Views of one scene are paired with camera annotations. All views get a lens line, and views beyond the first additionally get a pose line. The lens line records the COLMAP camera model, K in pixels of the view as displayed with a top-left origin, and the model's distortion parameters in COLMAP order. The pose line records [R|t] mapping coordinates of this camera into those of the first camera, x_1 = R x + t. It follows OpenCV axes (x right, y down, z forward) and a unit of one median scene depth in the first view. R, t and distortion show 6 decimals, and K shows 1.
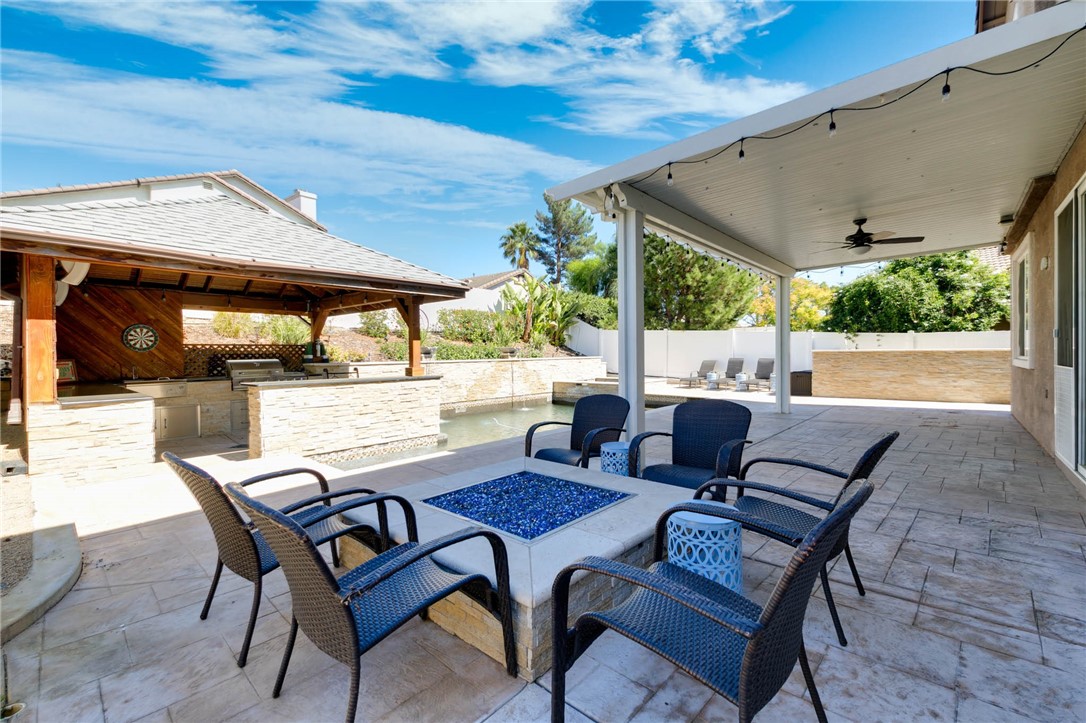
lens RADIAL K [[460.7, 0, 542.8], [0, 460.7, 358.2], [0, 0, 1]] dist [0.002384, 0.000215]
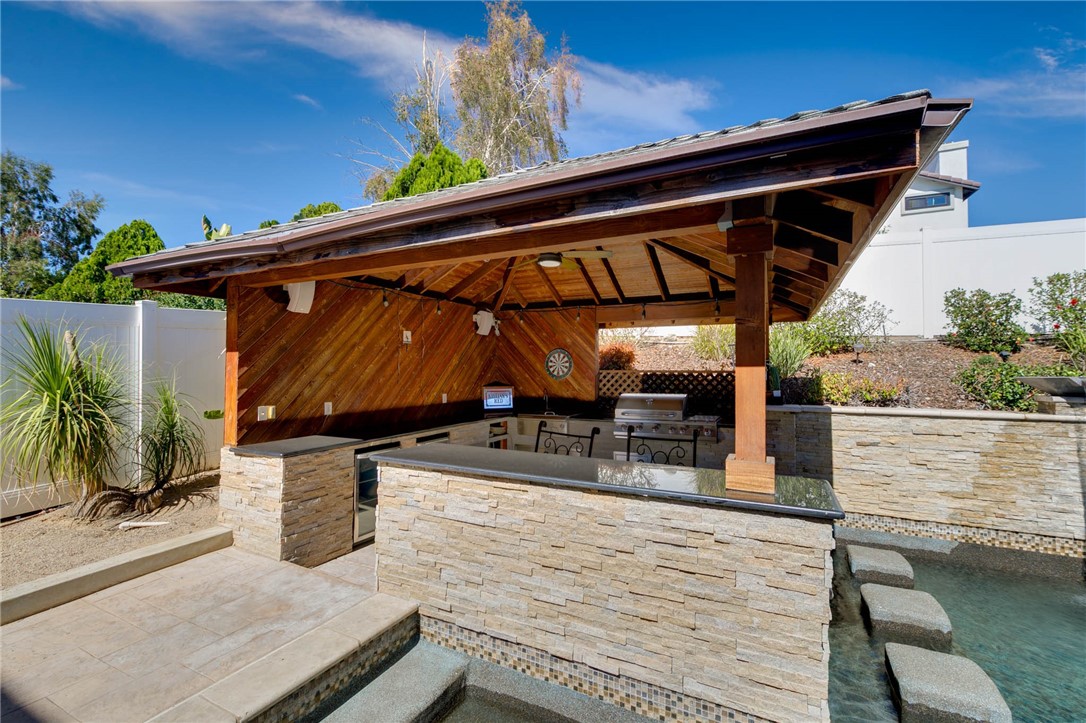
lens RADIAL K [[460.7, 0, 546.6], [0, 460.7, 360.4], [0, 0, 1]] dist [0.002384, 0.000215]
pose [[0.261605, -0.012458, -0.965095, -0.016698], [-0.015215, 0.999739, -0.017029, -0.035961], [0.965055, 0.019139, 0.261347, 0.748039]]
